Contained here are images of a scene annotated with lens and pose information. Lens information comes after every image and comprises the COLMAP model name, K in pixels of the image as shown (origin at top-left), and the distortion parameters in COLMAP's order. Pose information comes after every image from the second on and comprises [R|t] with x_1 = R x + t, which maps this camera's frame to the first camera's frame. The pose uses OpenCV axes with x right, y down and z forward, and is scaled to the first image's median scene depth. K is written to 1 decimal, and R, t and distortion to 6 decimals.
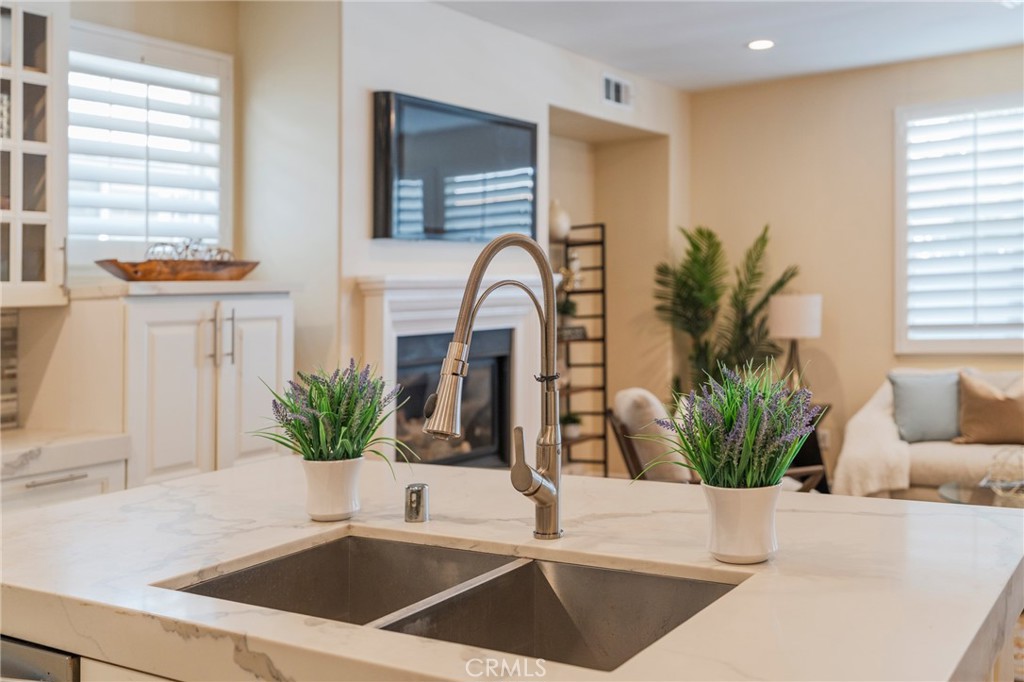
lens RADIAL K [[1068.2, 0, 513.8], [0, 1068.2, 337.0], [0, 0, 1]] dist [0.000876, 0.000000]
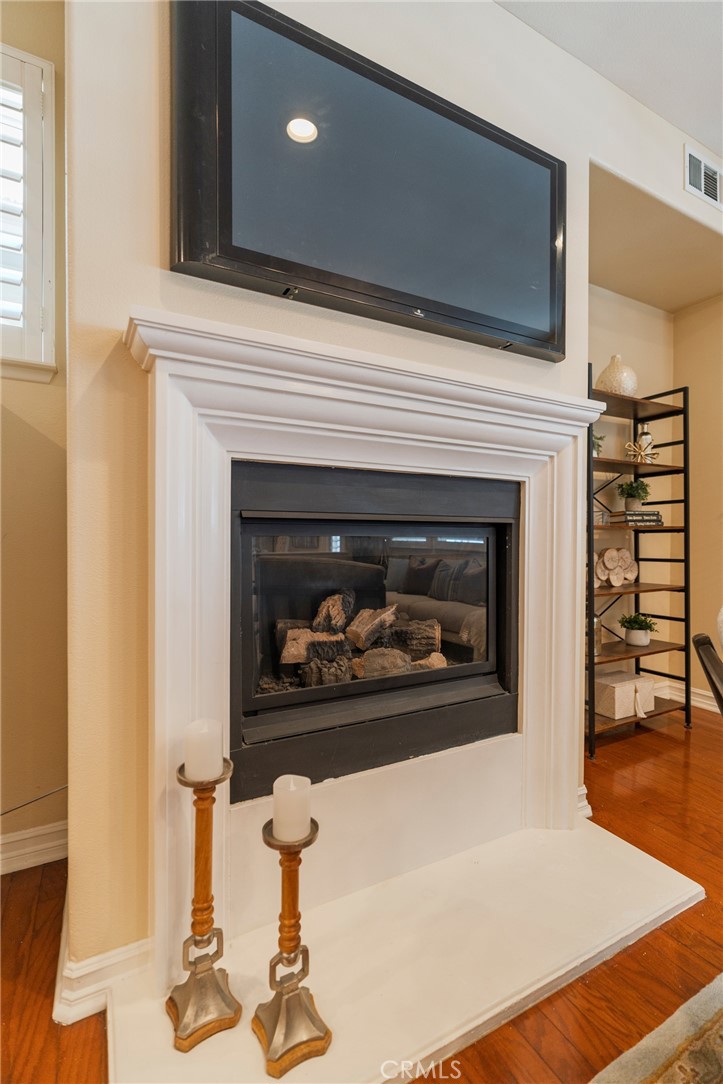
lens RADIAL K [[497.5, 0, 363.8], [0, 497.5, 542.3], [0, 0, 1]] dist [0.002239, -0.000251]
pose [[0.882071, 0.007018, -0.471065, 0.047008], [-0.025912, 0.999098, -0.033636, 0.033374], [0.470404, 0.041875, 0.881457, 0.560170]]
